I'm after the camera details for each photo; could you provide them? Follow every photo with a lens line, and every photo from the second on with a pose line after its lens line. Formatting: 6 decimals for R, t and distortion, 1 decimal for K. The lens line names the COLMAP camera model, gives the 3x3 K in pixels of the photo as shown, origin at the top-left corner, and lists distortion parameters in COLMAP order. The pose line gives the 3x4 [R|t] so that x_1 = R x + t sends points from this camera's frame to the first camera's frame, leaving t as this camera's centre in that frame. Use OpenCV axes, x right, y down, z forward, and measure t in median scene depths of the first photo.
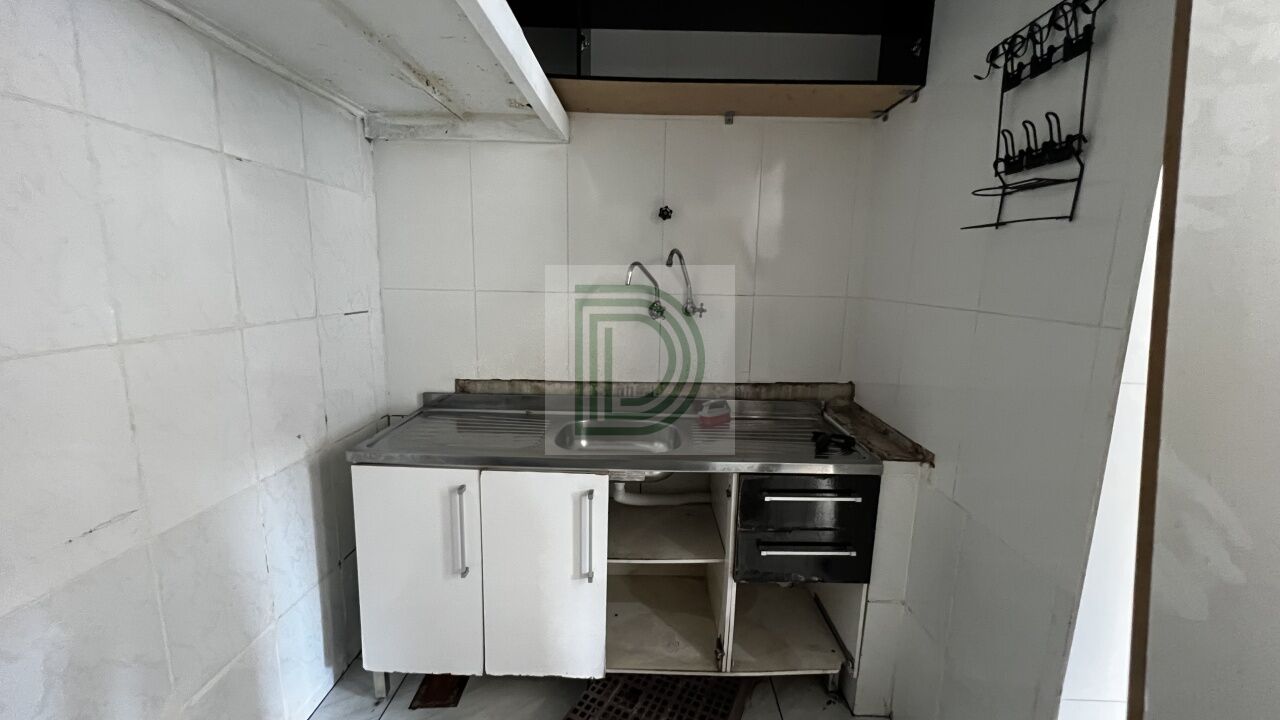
lens RADIAL K [[510.8, 0, 638.7], [0, 510.8, 362.4], [0, 0, 1]] dist [-0.000998, -0.000229]
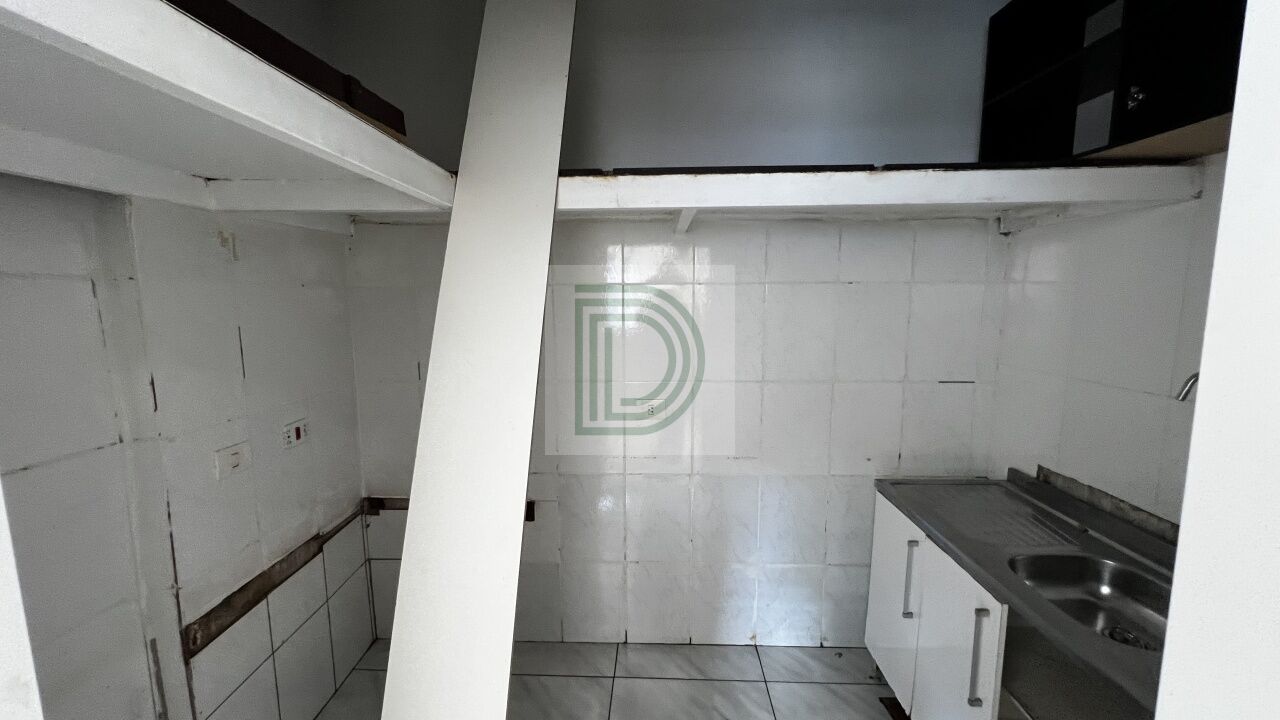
lens RADIAL K [[510.8, 0, 637.6], [0, 510.8, 360.1], [0, 0, 1]] dist [-0.000998, -0.000229]
pose [[-0.007907, 0.107530, -0.994170, 0.629941], [-0.168901, 0.979773, 0.107316, -0.147397], [0.985601, 0.168765, 0.010415, 0.237593]]
